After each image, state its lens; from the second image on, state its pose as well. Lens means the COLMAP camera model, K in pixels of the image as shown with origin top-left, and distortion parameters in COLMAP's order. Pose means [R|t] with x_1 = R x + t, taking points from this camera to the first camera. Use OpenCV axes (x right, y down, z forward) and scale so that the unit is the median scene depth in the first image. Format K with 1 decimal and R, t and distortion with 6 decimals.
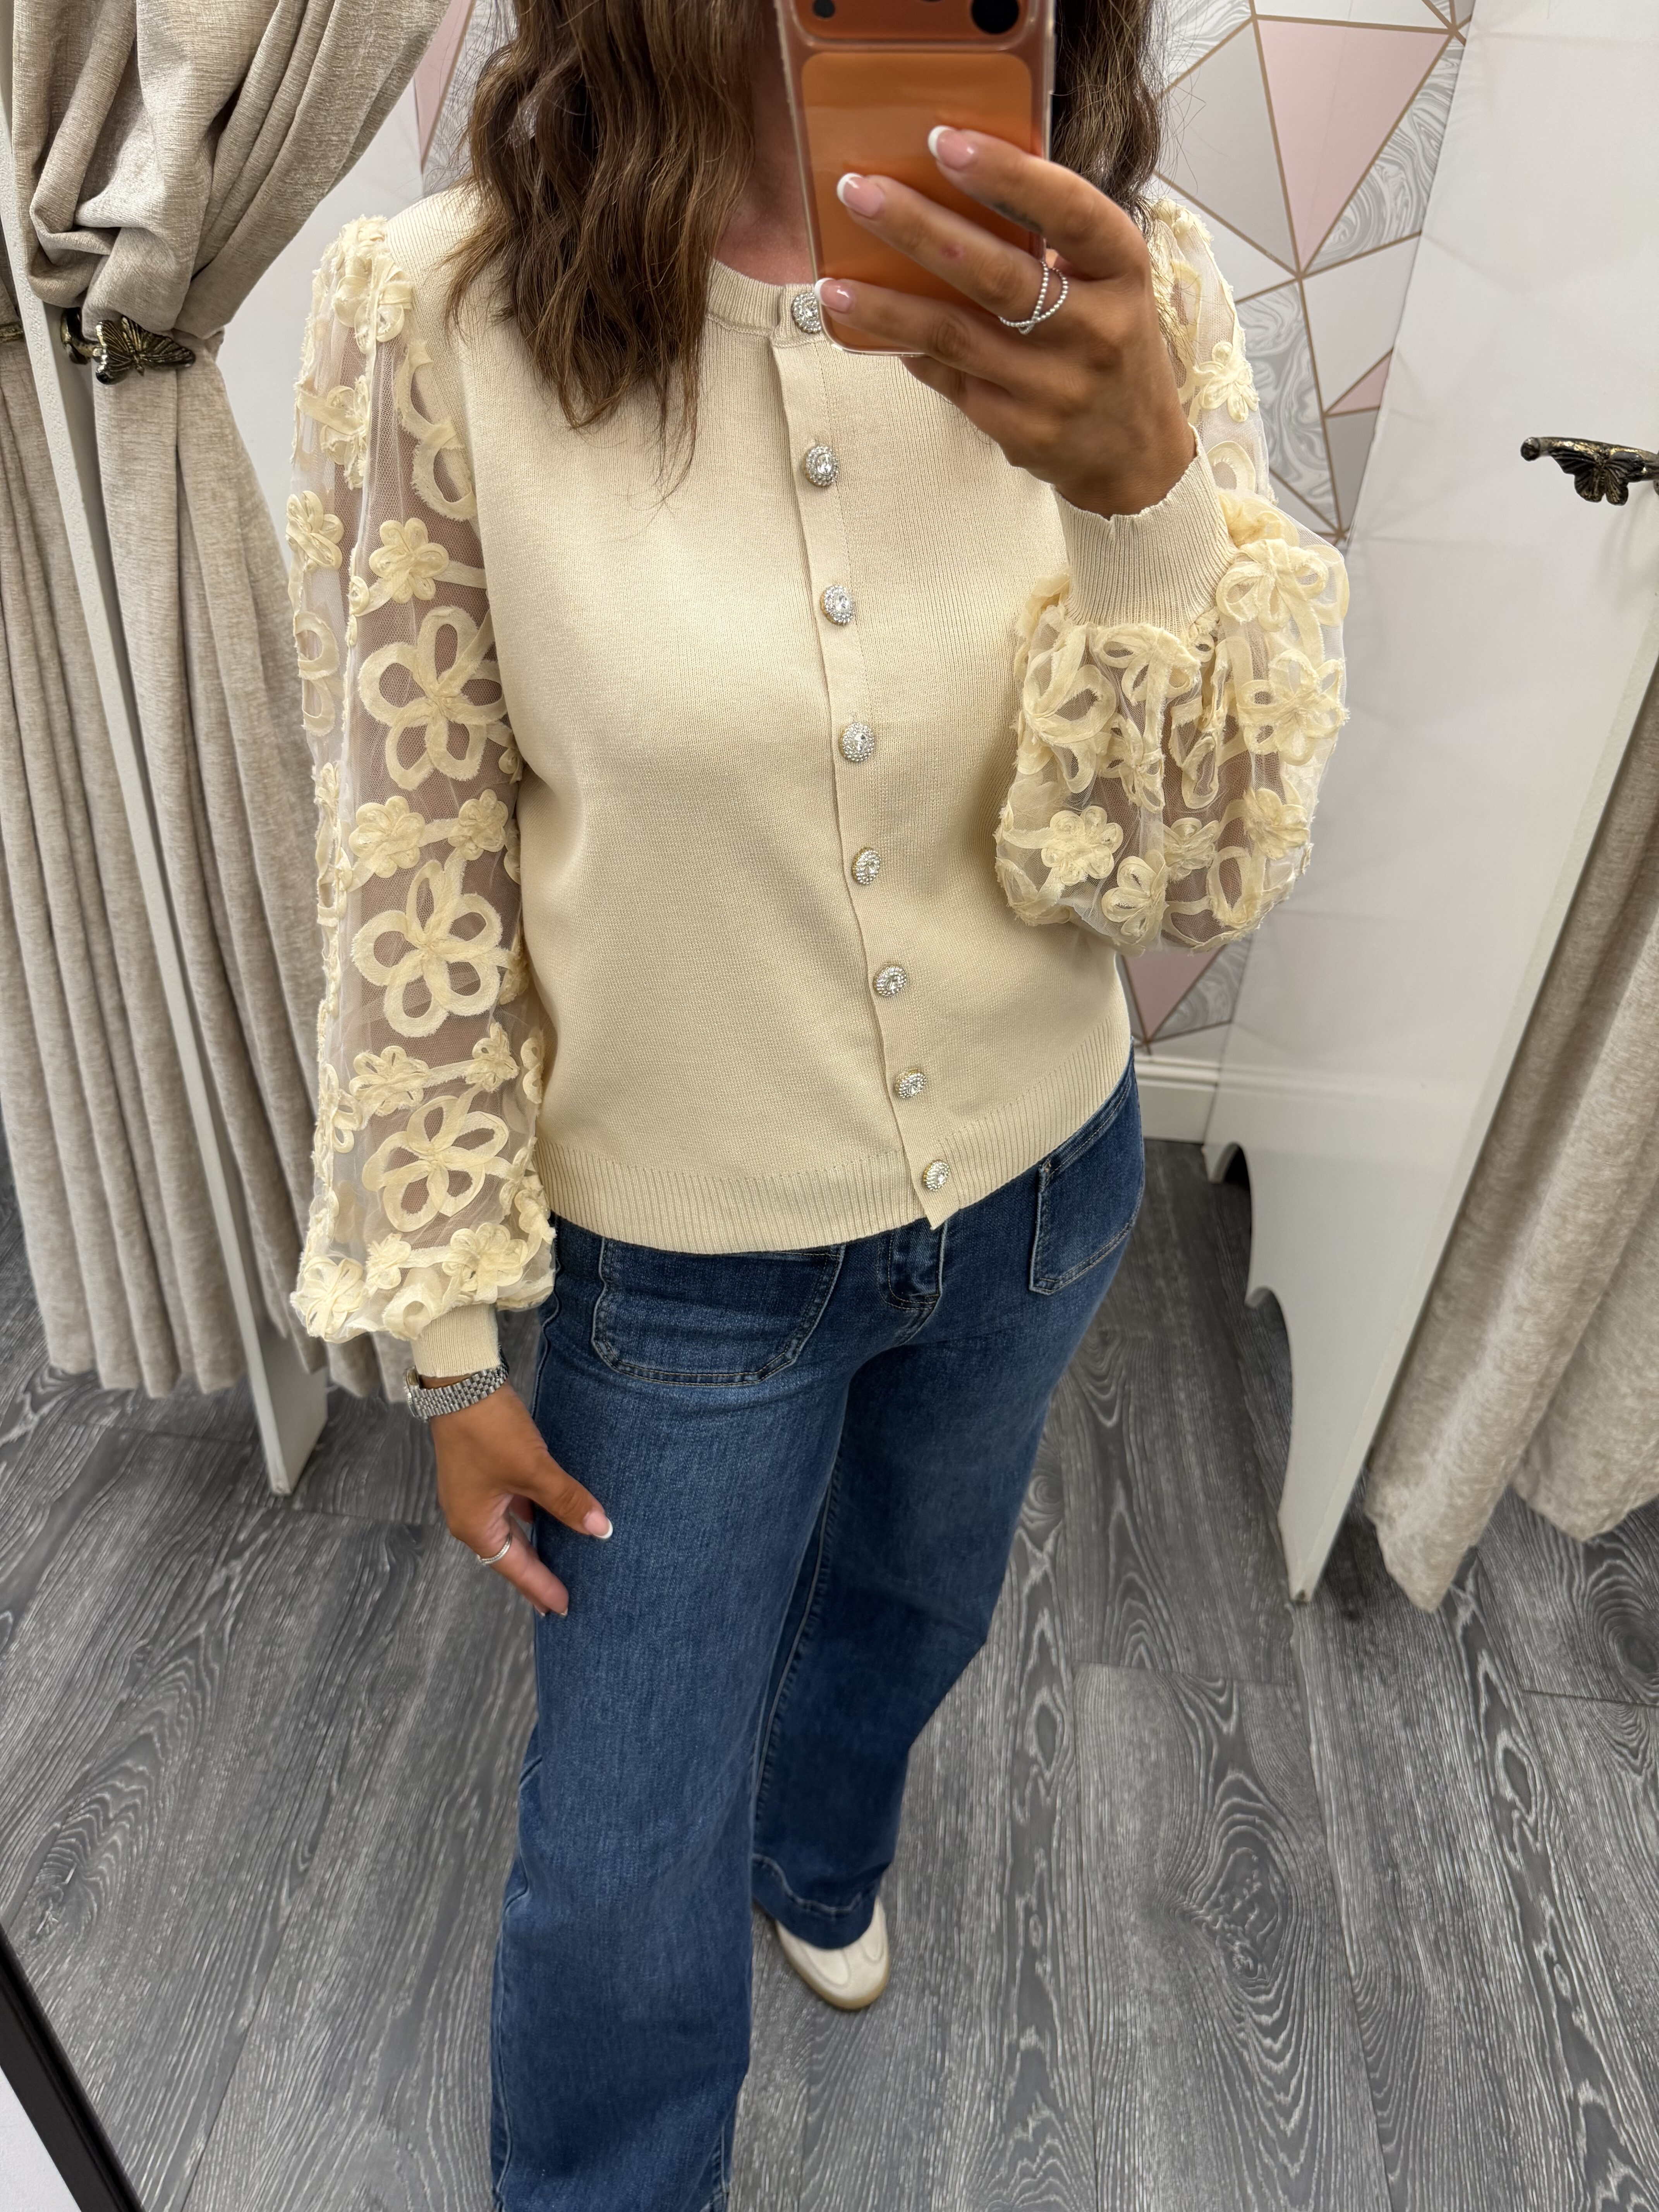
lens RADIAL K [[1545.1, 0, 822.0], [0, 1545.1, 1108.8], [0, 0, 1]] dist [-0.005378, -0.001189]
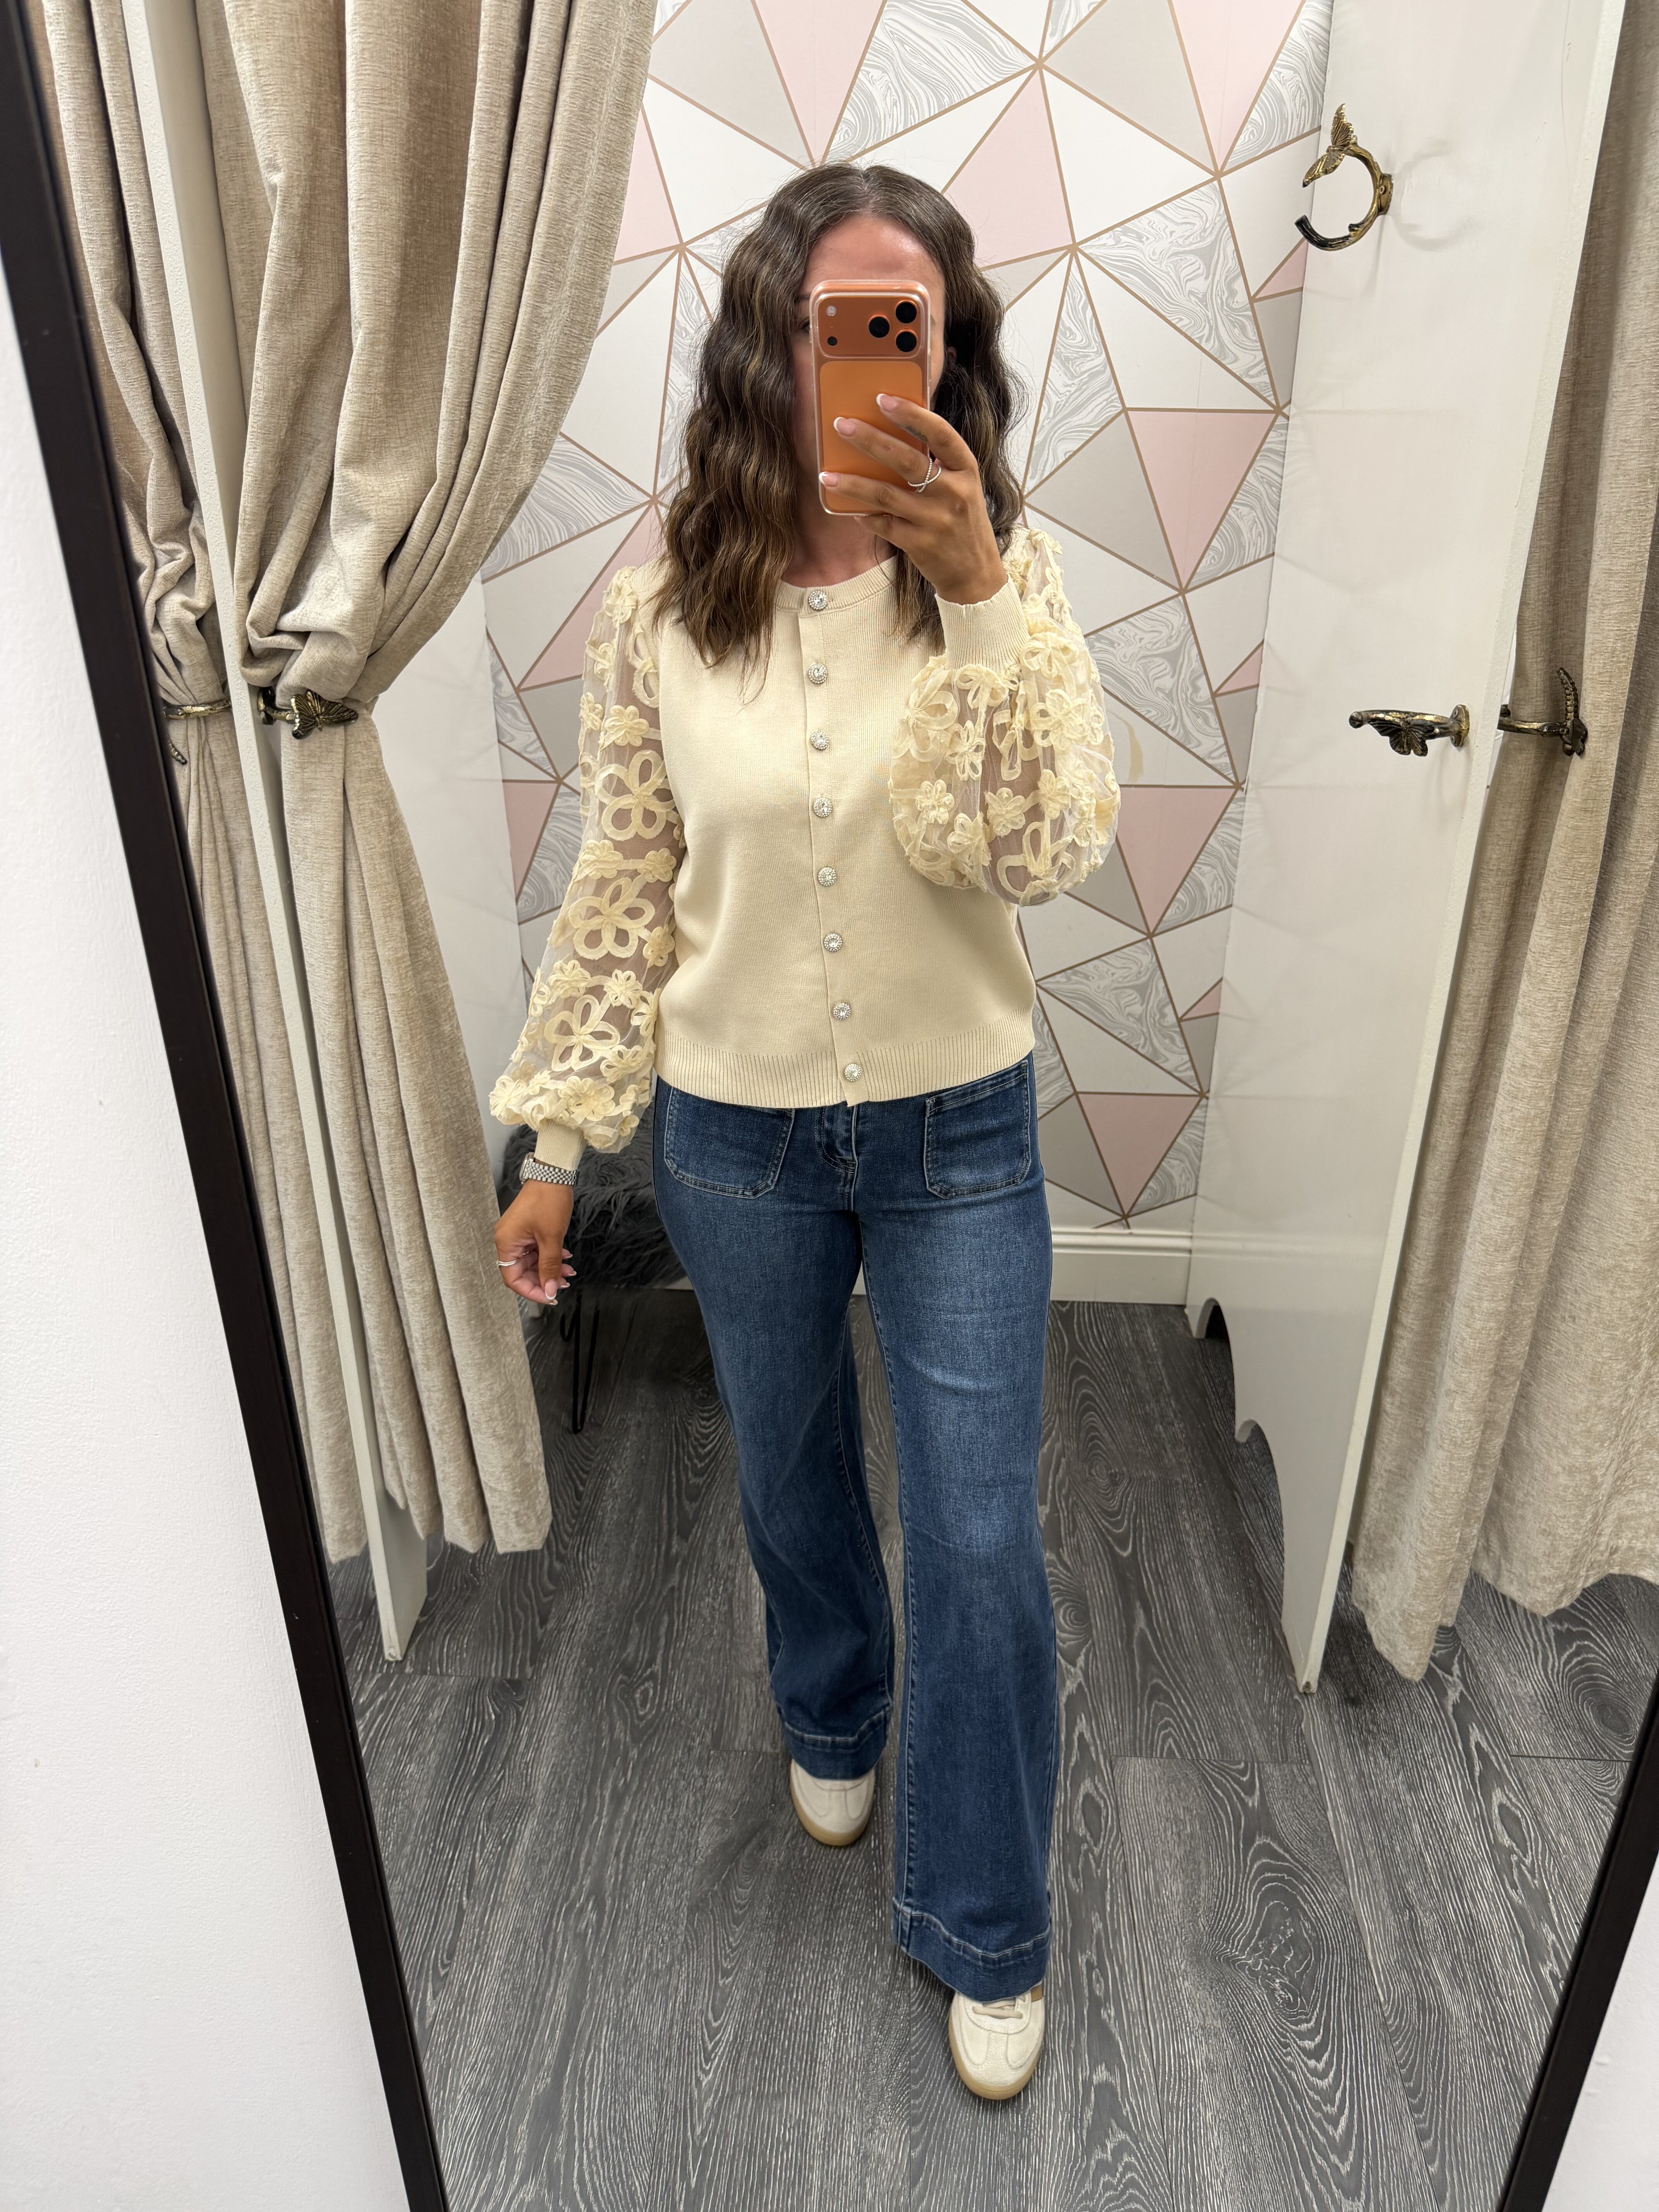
lens RADIAL K [[1547.2, 0, 828.9], [0, 1547.2, 1113.6], [0, 0, 1]] dist [0.003646, -0.007482]
pose [[0.997630, -0.066565, 0.017413, -0.034887], [0.068507, 0.984522, -0.161316, 0.077909], [-0.006406, 0.162126, 0.986749, -0.216384]]
